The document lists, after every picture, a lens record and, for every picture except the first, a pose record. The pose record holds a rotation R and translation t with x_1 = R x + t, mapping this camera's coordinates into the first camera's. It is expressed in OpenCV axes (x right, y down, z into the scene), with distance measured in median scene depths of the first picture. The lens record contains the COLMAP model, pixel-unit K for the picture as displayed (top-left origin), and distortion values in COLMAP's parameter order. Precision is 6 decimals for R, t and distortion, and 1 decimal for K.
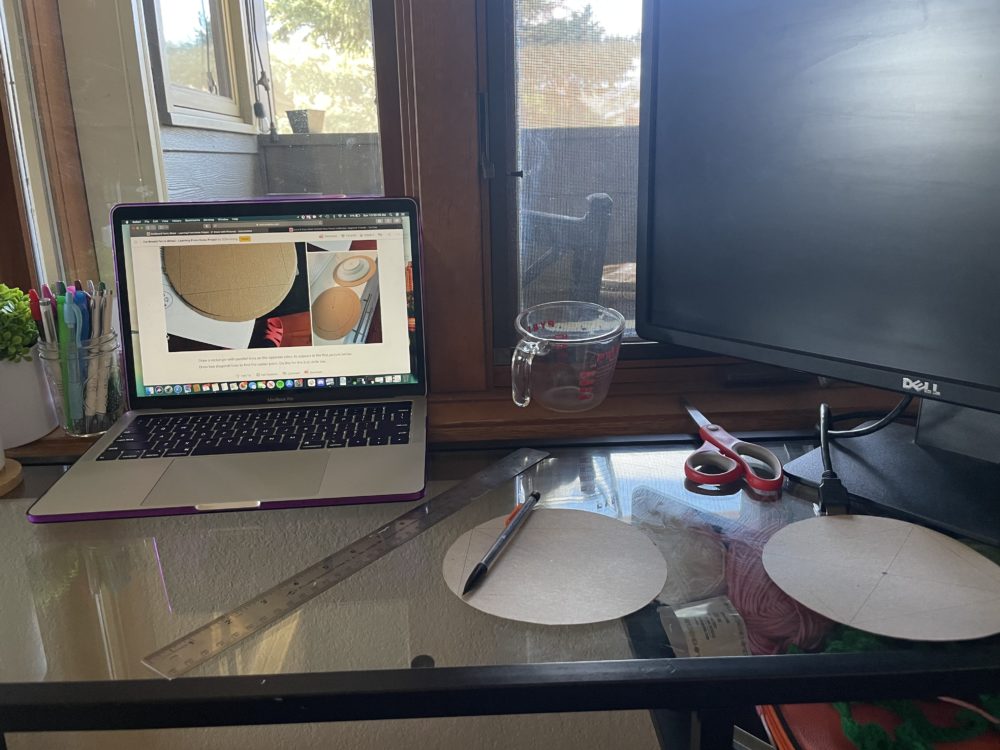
lens RADIAL K [[785.1, 0, 497.3], [0, 785.1, 370.6], [0, 0, 1]] dist [0.075659, -0.109904]
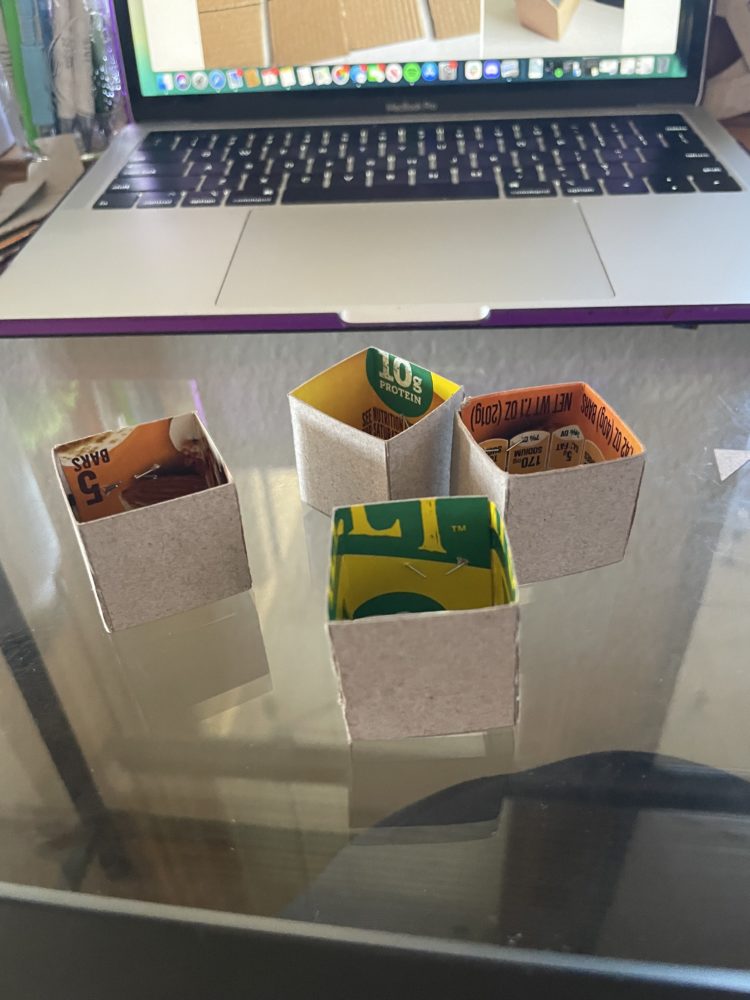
lens RADIAL K [[785.1, 0, 378.7], [0, 785.1, 507.1], [0, 0, 1]] dist [0.075659, -0.109904]
pose [[0.995125, 0.055766, -0.081336, -0.245393], [-0.019880, 0.921270, 0.388415, 0.077842], [0.096593, -0.384904, 0.917888, 0.435725]]
